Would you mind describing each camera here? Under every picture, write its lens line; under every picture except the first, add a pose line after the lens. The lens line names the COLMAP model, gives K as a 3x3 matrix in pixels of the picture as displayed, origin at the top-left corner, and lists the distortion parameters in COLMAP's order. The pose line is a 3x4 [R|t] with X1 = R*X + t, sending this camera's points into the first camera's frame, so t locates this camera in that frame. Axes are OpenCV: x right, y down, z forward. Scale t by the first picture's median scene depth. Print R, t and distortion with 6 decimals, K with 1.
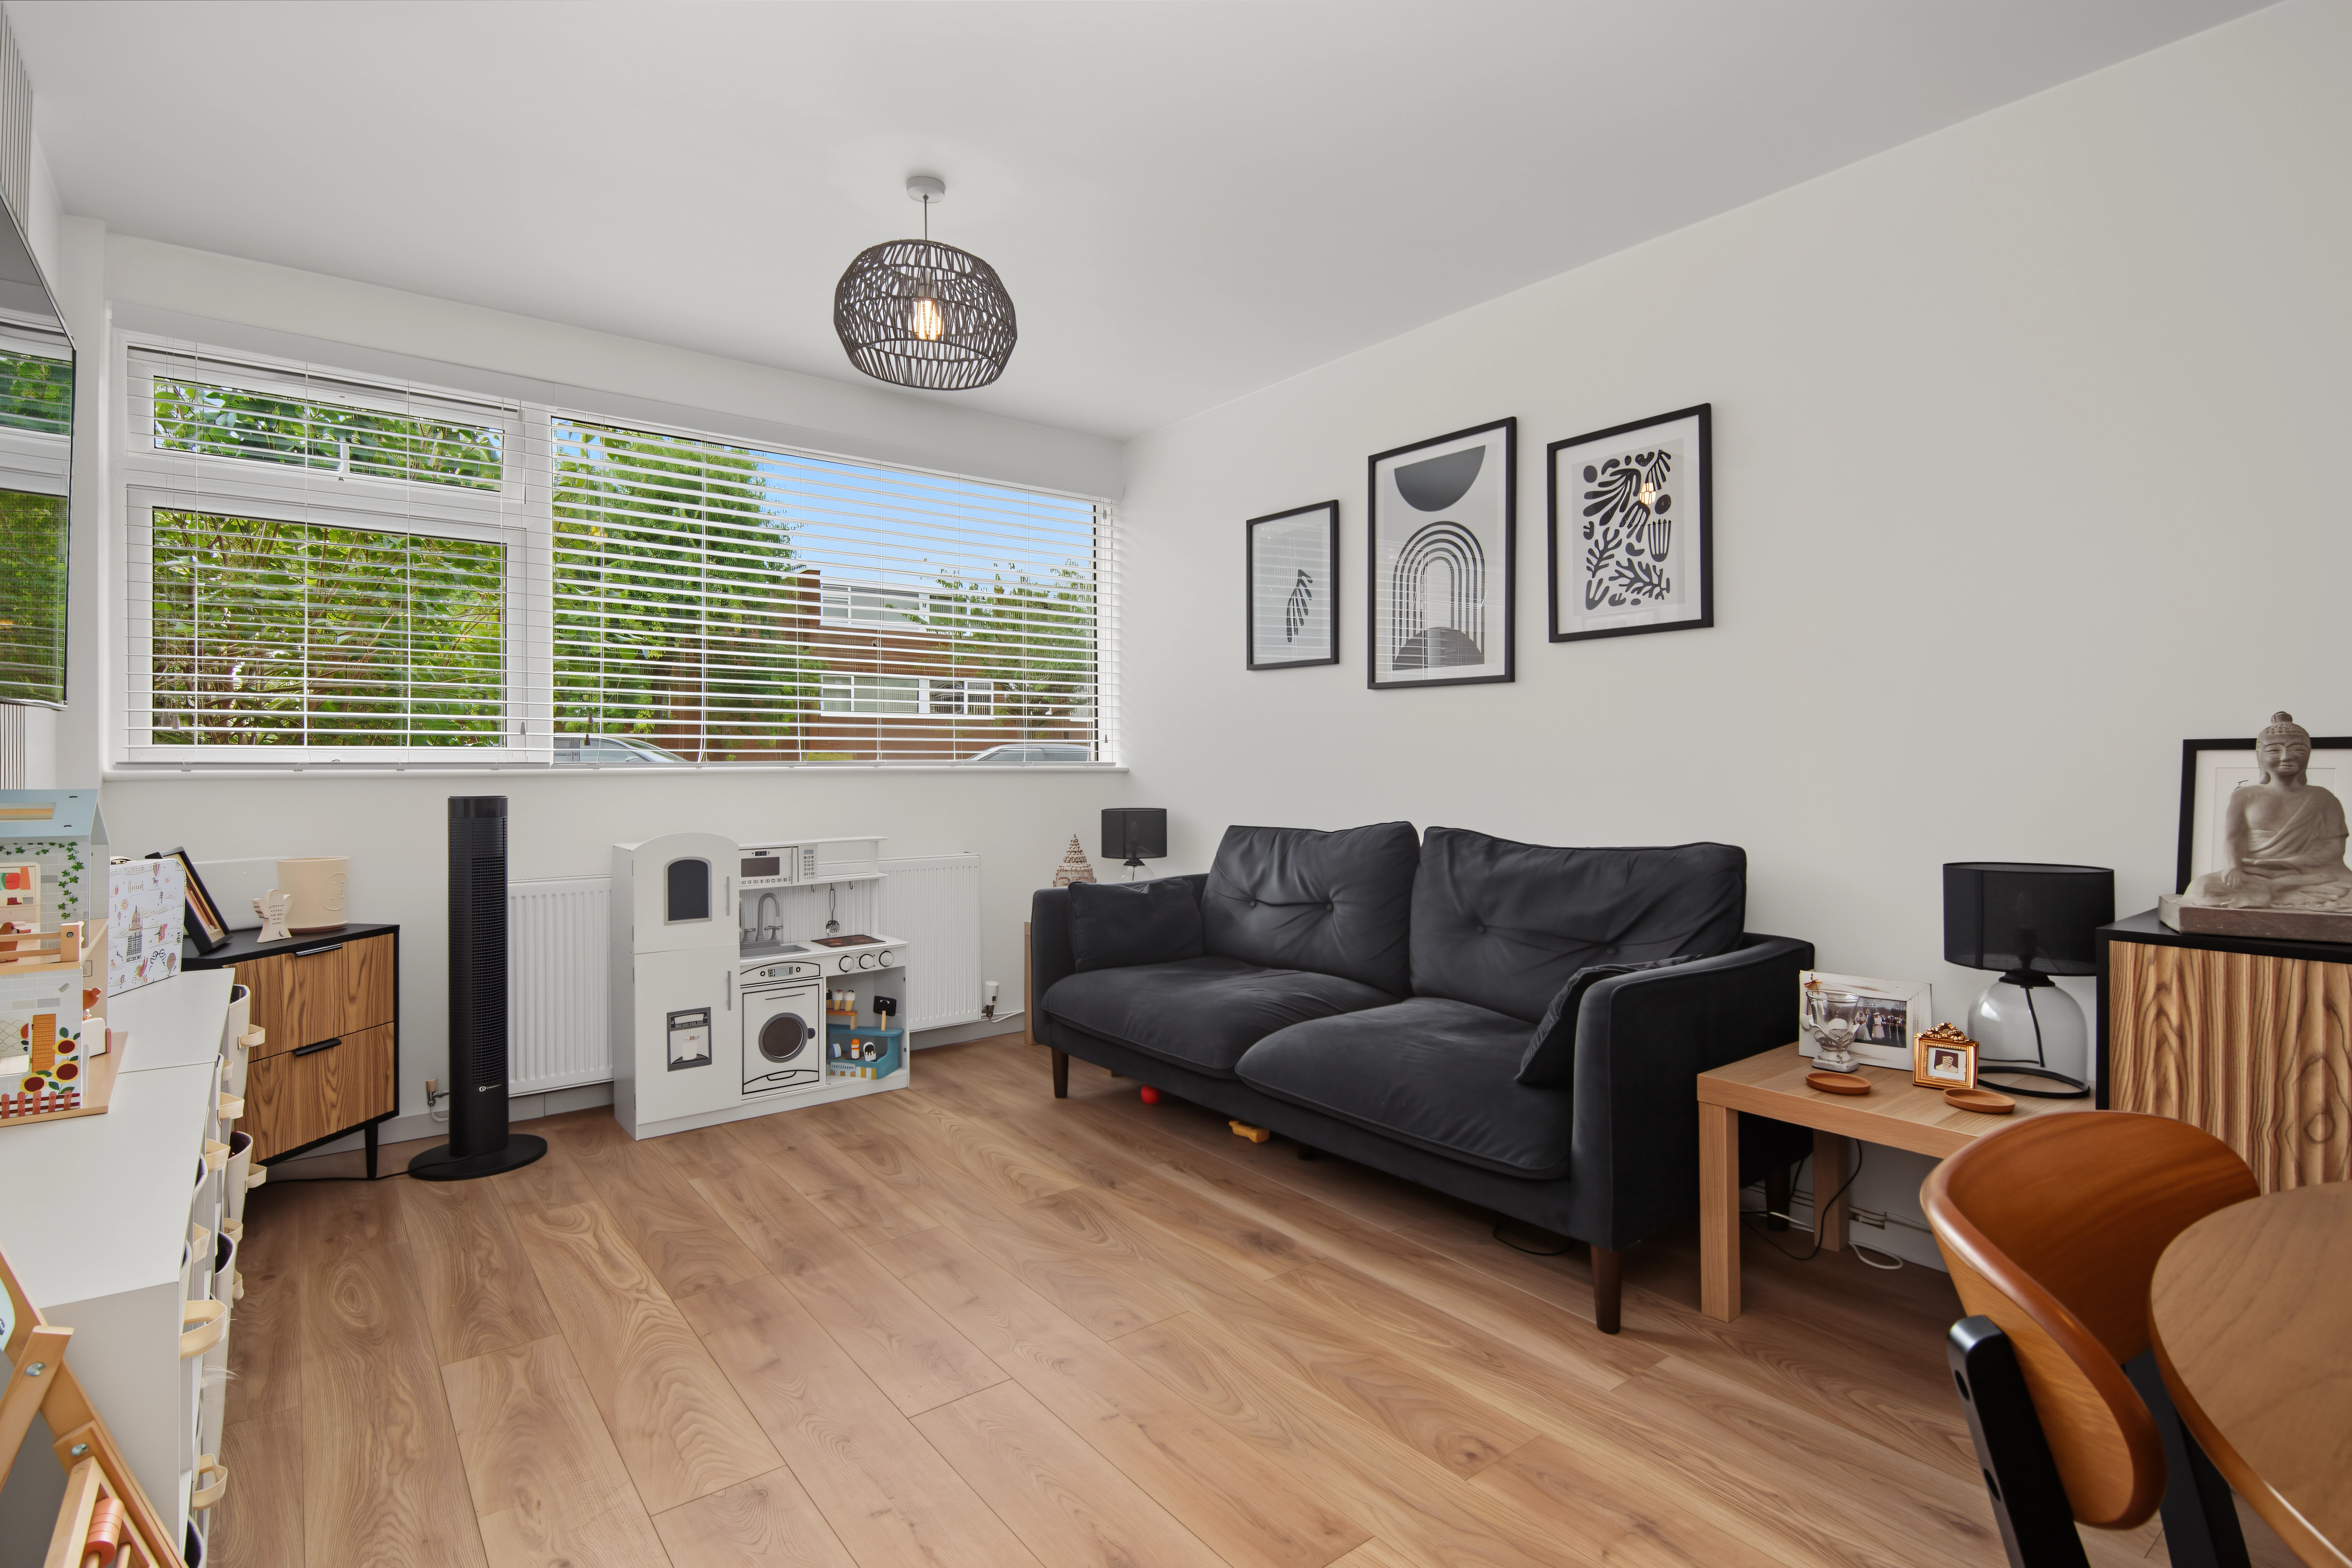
lens RADIAL K [[1120.3, 0, 1161.5], [0, 1120.3, 775.7], [0, 0, 1]] dist [0.000692, 0.000045]
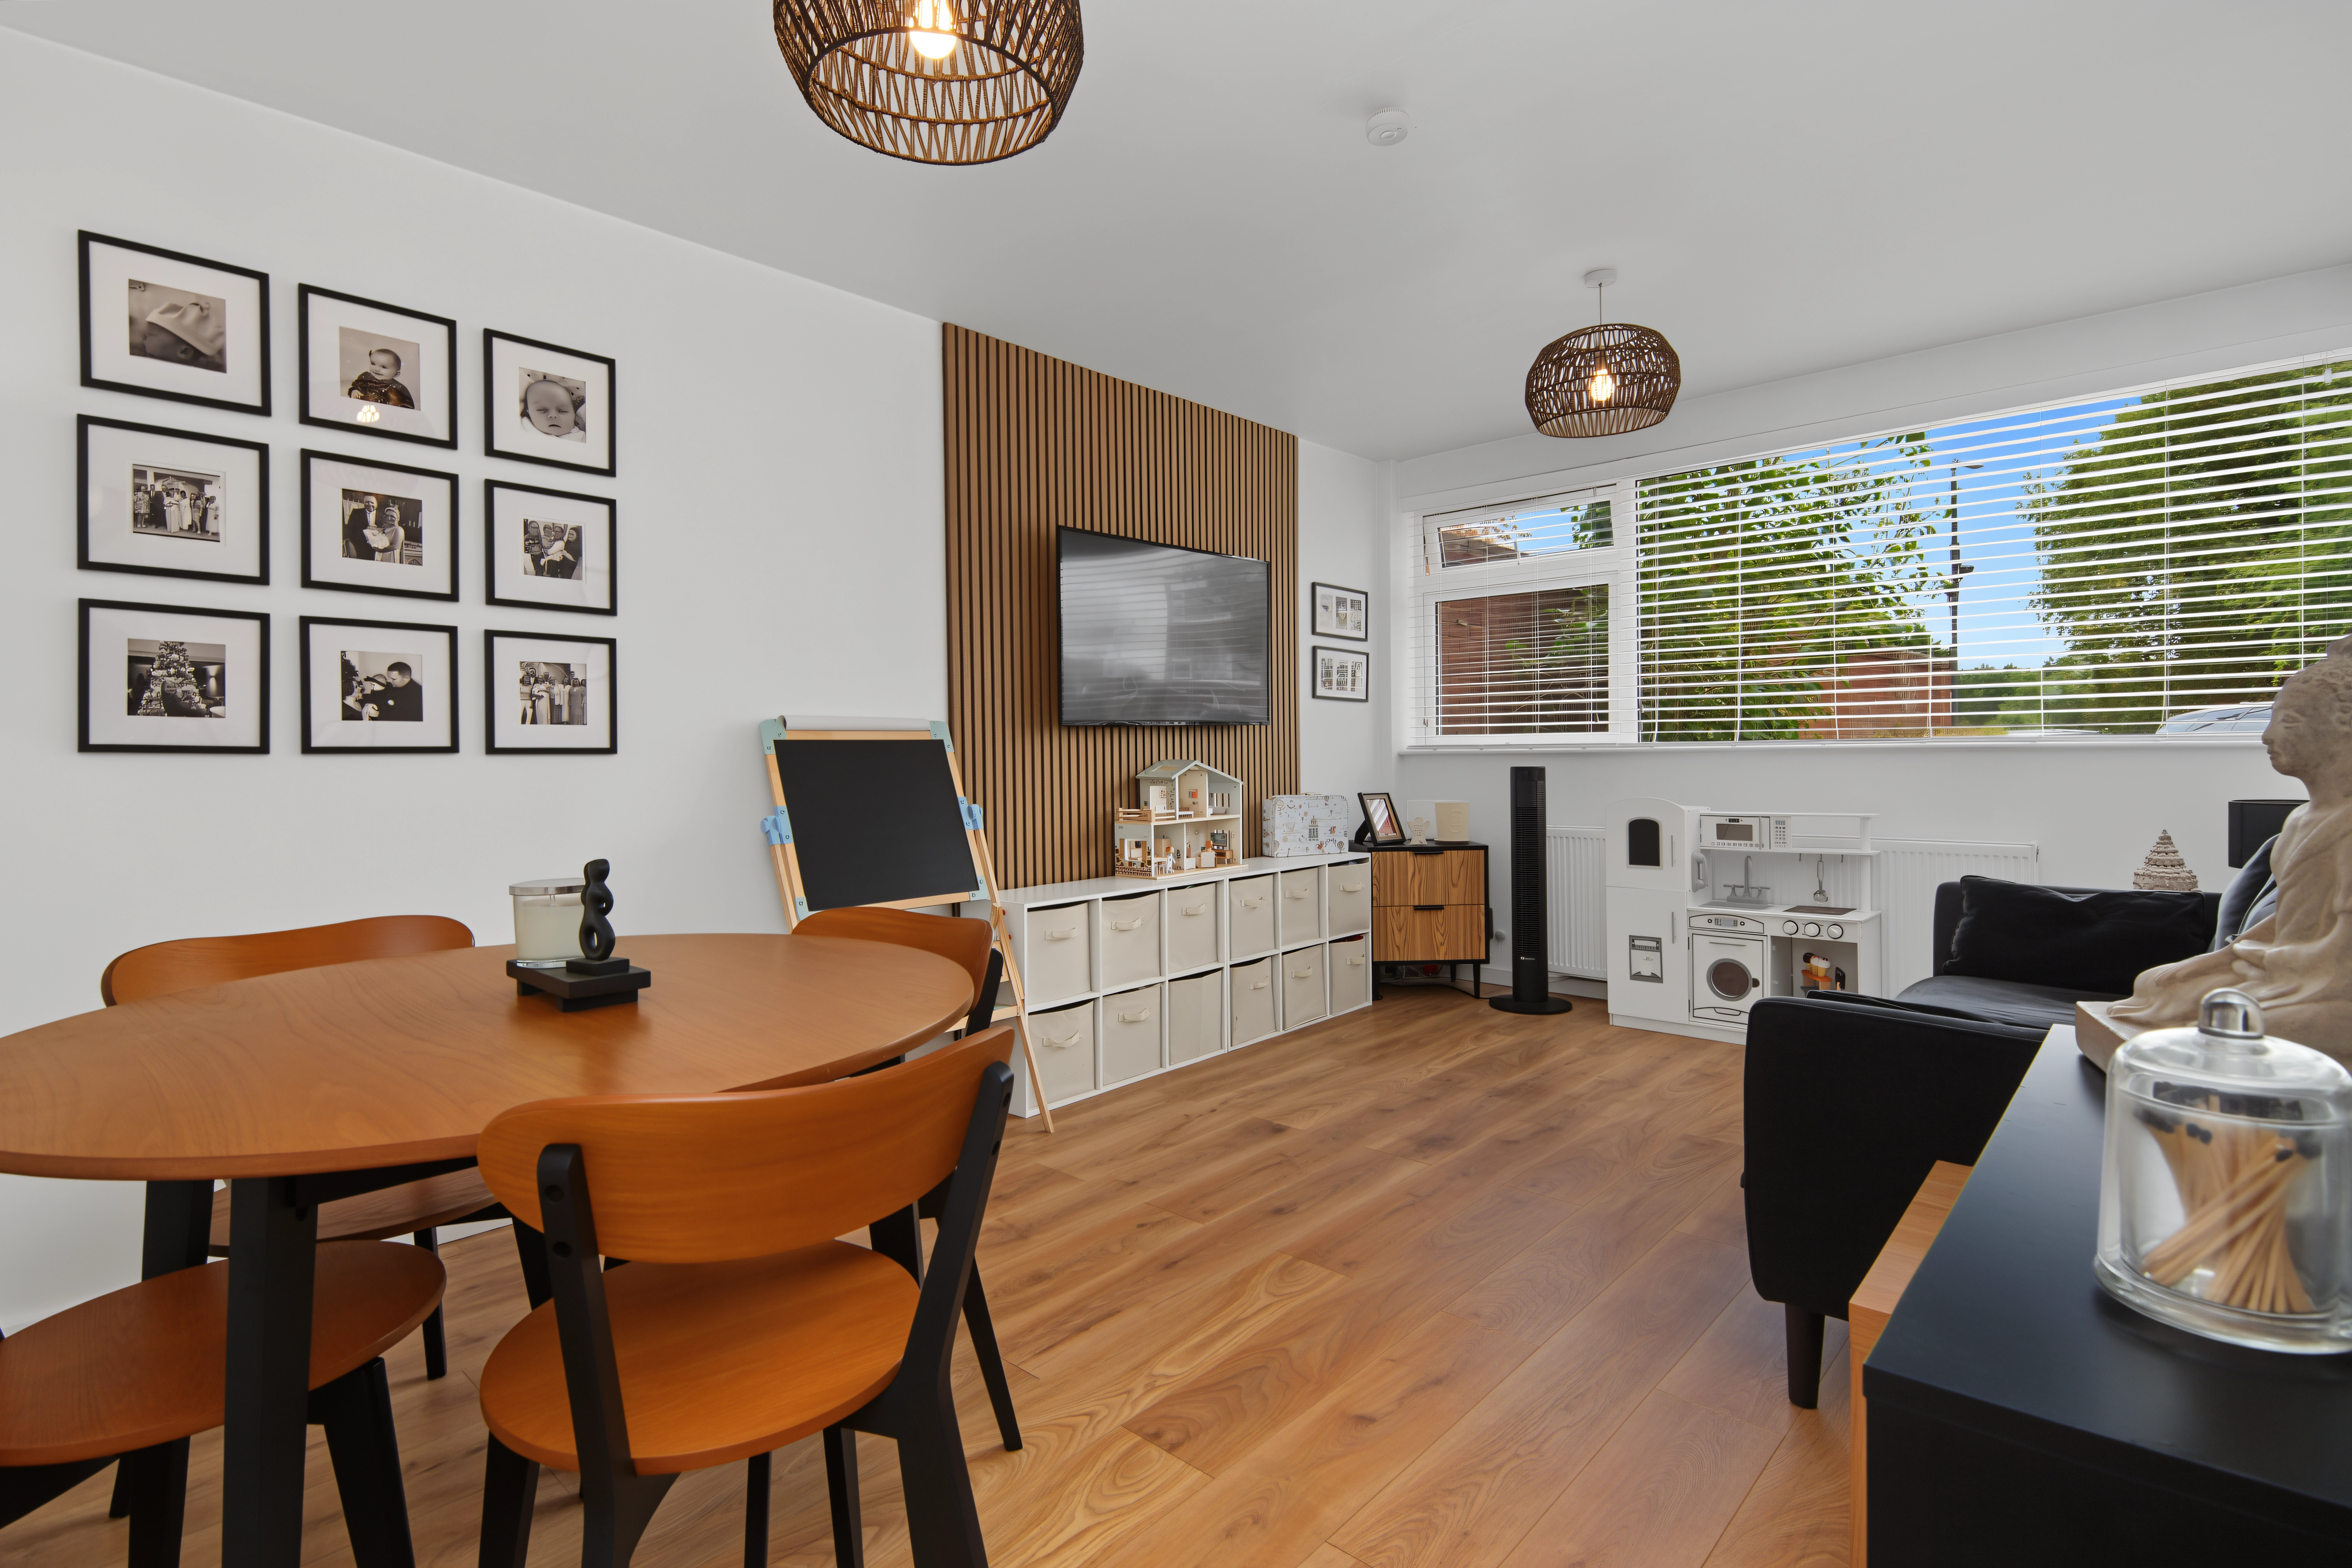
lens RADIAL K [[1120.3, 0, 1161.1], [0, 1120.3, 767.0], [0, 0, 1]] dist [0.000692, 0.000045]
pose [[0.172642, 0.017494, -0.984829, 0.741567], [0.002696, 0.999830, 0.018233, -0.009325], [0.984981, -0.005803, 0.172566, 0.235785]]
